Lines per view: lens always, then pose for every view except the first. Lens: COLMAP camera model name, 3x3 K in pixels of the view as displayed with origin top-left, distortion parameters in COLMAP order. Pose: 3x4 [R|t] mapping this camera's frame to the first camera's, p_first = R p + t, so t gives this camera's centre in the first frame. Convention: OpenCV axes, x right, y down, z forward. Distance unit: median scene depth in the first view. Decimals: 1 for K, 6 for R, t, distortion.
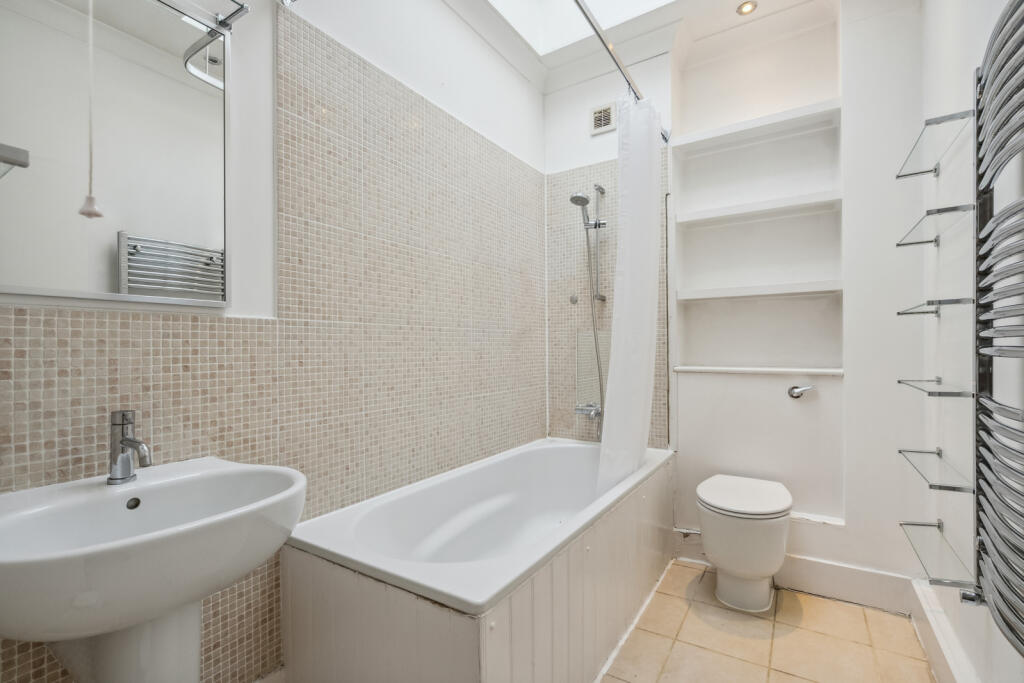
lens RADIAL K [[465.7, 0, 512.0], [0, 465.7, 341.5], [0, 0, 1]] dist [0.001348, 0.001048]
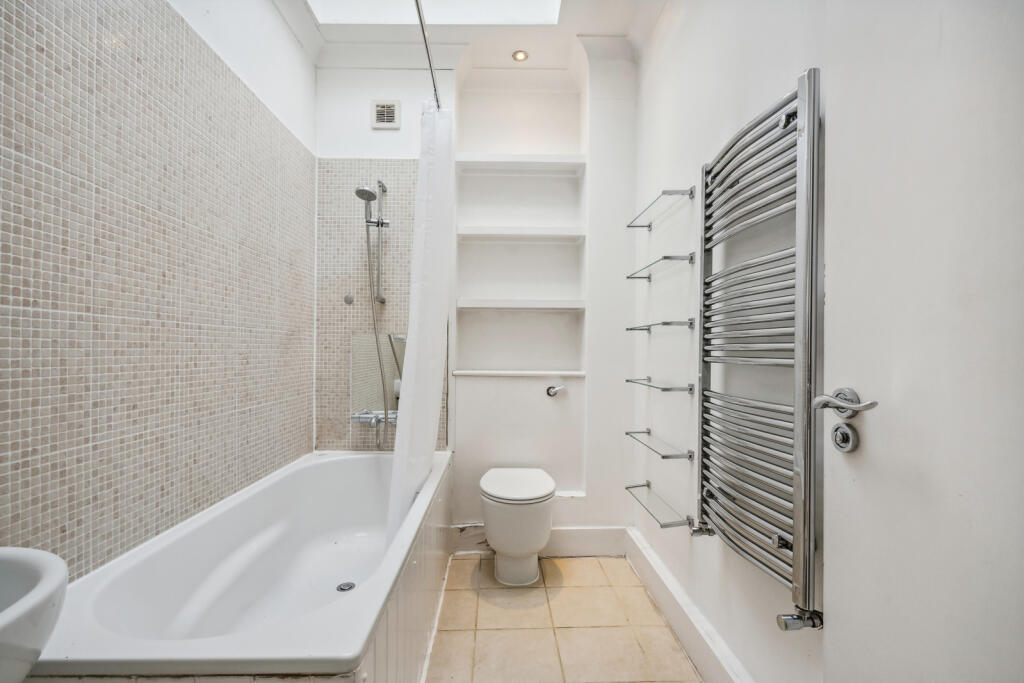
lens RADIAL K [[465.8, 0, 509.7], [0, 465.8, 344.6], [0, 0, 1]] dist [0.001623, 0.001504]
pose [[0.831790, 0.019710, 0.554740, -0.161587], [-0.020099, 0.999783, -0.005385, -0.002713], [-0.554727, -0.006671, 0.832006, 0.072438]]
